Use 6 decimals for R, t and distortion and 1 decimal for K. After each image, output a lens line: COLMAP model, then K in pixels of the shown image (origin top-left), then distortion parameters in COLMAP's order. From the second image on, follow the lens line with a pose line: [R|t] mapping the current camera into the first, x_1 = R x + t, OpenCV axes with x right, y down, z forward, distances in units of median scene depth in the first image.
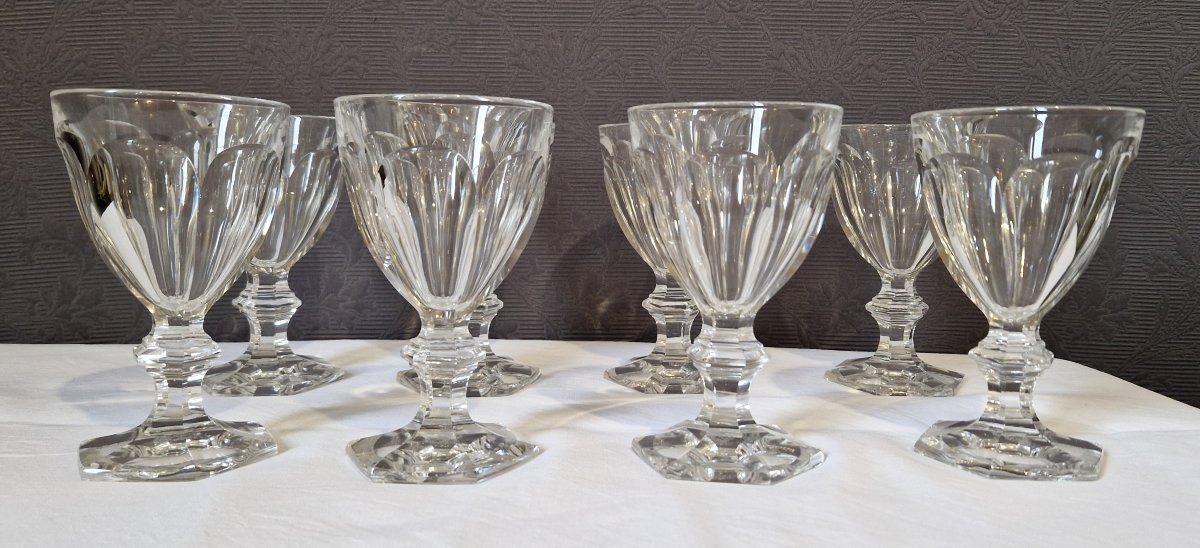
lens RADIAL K [[747.0, 0, 585.4], [0, 747.0, 274.0], [0, 0, 1]] dist [0.002209, 0.000744]
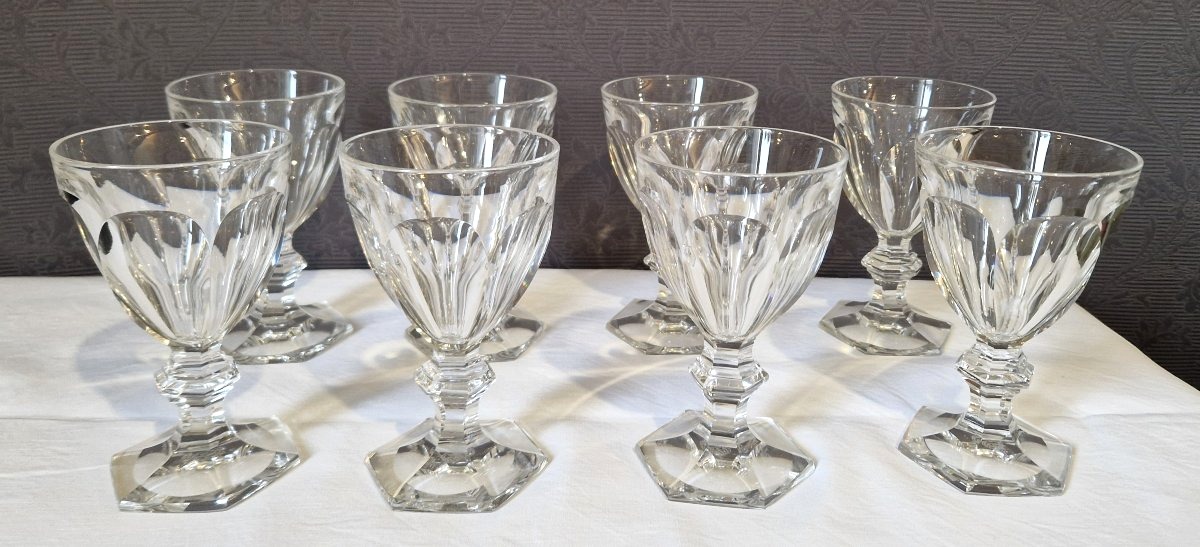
lens RADIAL K [[746.5, 0, 600.0], [0, 746.5, 273.5], [0, 0, 1]] dist [-0.000698, 0.000931]
pose [[0.999777, -0.004562, 0.020621, -0.005694], [0.001239, 0.987382, 0.158349, -0.116246], [-0.021083, -0.158288, 0.987168, -0.005360]]
